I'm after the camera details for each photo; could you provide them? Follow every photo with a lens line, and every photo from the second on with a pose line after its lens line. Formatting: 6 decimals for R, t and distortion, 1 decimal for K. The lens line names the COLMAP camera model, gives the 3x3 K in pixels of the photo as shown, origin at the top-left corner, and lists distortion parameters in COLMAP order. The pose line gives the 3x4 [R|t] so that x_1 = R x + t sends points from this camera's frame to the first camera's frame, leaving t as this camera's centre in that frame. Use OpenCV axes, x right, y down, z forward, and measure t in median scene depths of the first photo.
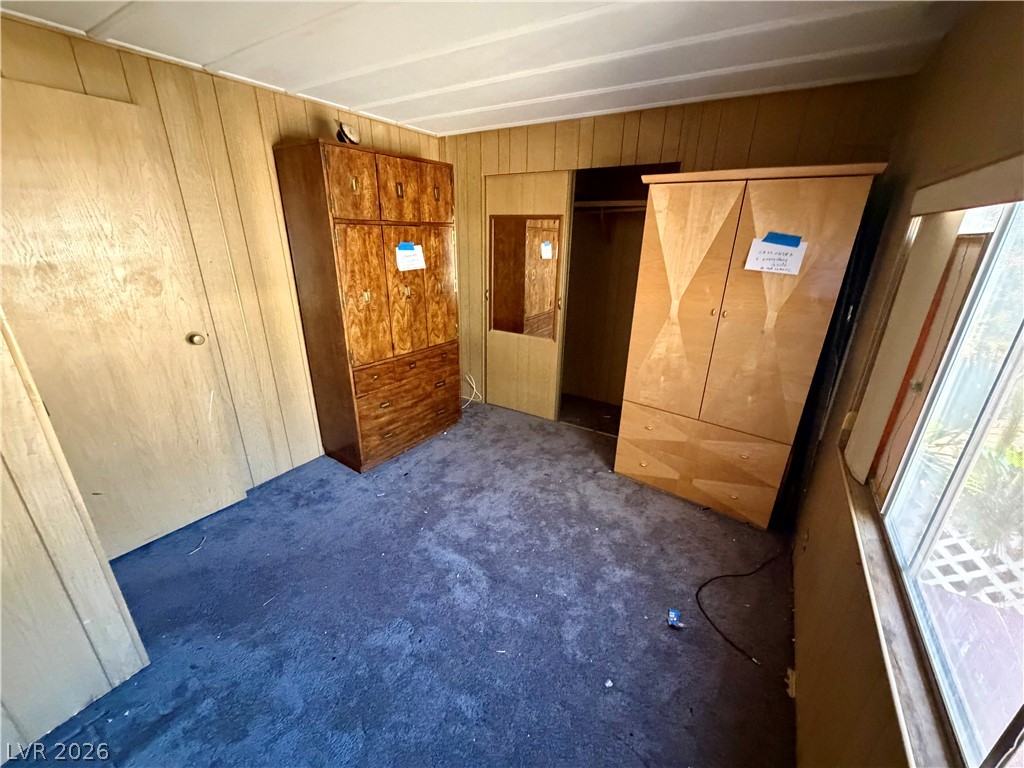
lens RADIAL K [[408.1, 0, 514.9], [0, 408.1, 385.4], [0, 0, 1]] dist [0.000999, -0.000132]
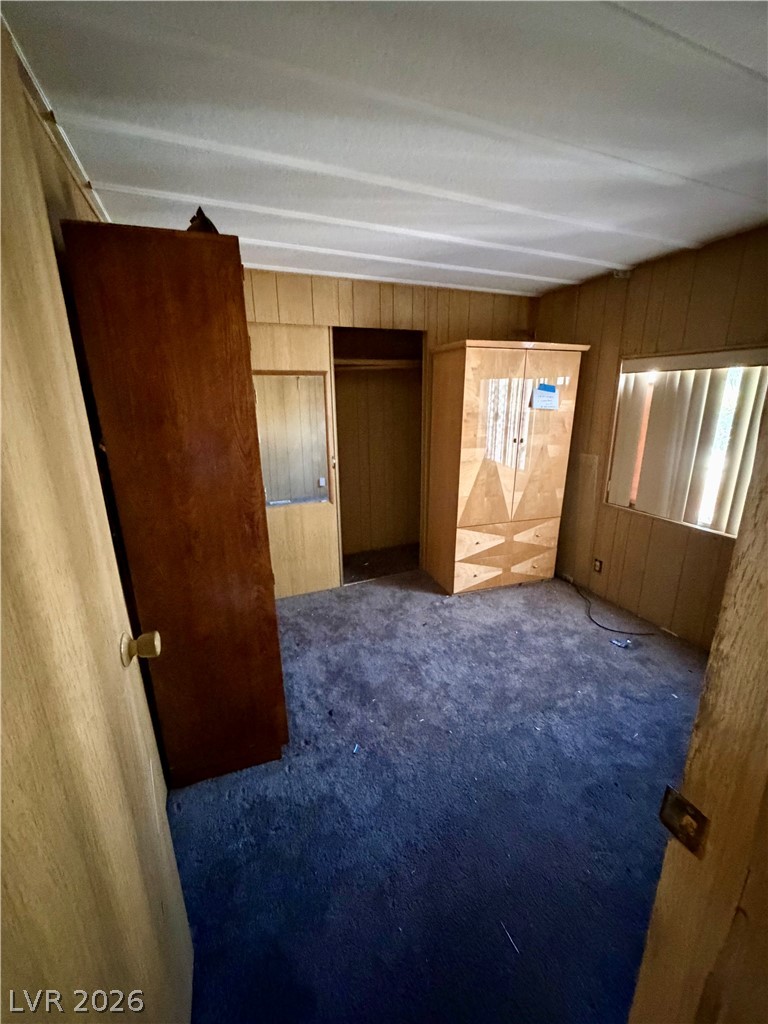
lens RADIAL K [[416.7, 0, 387.3], [0, 416.7, 503.0], [0, 0, 1]] dist [-0.002305, -0.000482]
pose [[0.568717, -0.235993, 0.787952, -0.715579], [0.309363, 0.948990, 0.060936, -0.154454], [-0.762139, 0.209108, 0.612714, 0.396425]]
